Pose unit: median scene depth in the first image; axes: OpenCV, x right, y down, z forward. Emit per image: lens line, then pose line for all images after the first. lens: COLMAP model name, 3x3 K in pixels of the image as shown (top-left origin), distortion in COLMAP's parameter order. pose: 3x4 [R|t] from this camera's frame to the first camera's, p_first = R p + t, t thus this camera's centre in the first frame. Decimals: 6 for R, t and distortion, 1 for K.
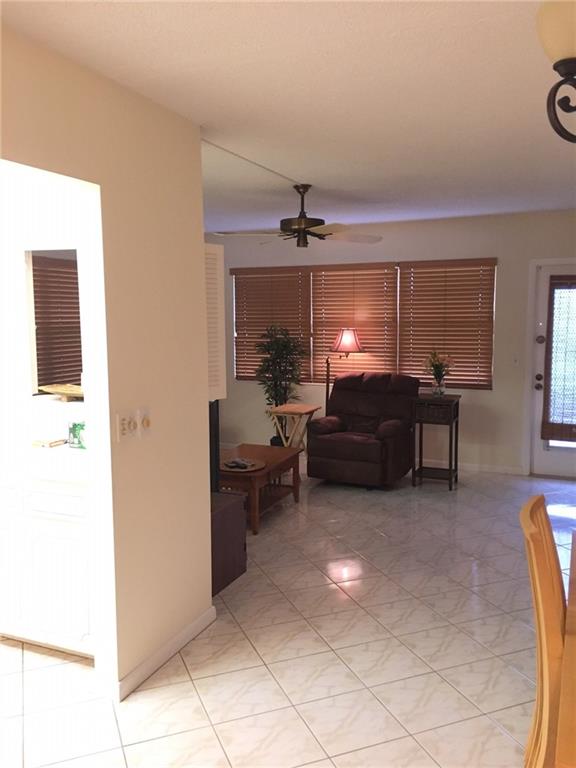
lens RADIAL K [[650.6, 0, 288.0], [0, 650.6, 384.0], [0, 0, 1]] dist [0.071489, -0.097707]
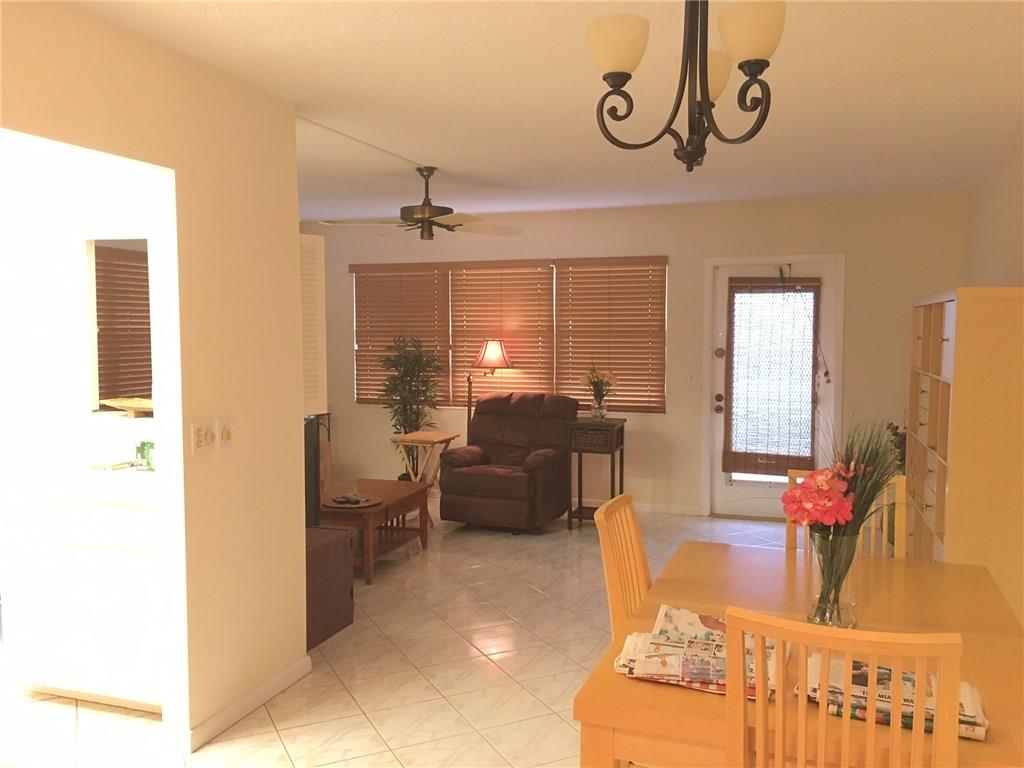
lens RADIAL K [[867.5, 0, 512.0], [0, 867.5, 384.0], [0, 0, 1]] dist [0.071489, -0.097707]
pose [[0.997006, -0.000355, 0.077322, 0.037063], [0.003587, 0.999125, -0.041659, 0.019876], [-0.077240, 0.041812, 0.996135, -0.100688]]
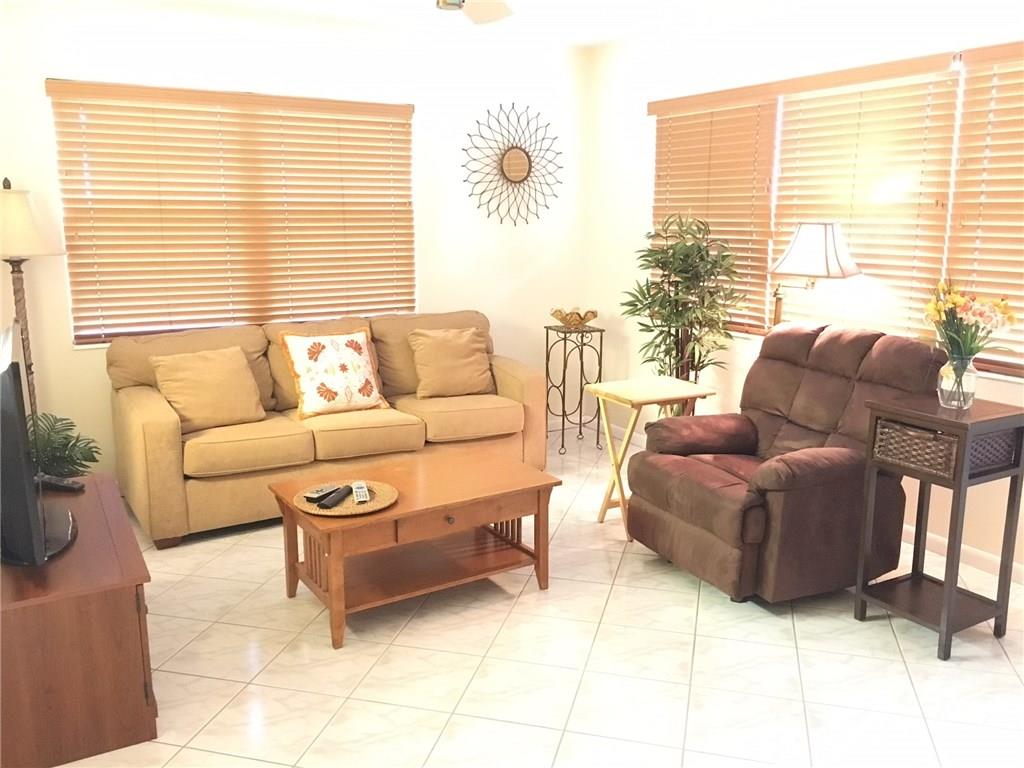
lens RADIAL K [[867.5, 0, 512.0], [0, 867.5, 384.0], [0, 0, 1]] dist [0.071489, -0.097707]
pose [[0.807519, 0.122650, -0.576949, 0.334484], [-0.070959, 0.991239, 0.111405, -0.032954], [0.585558, -0.049022, 0.809147, 0.480860]]
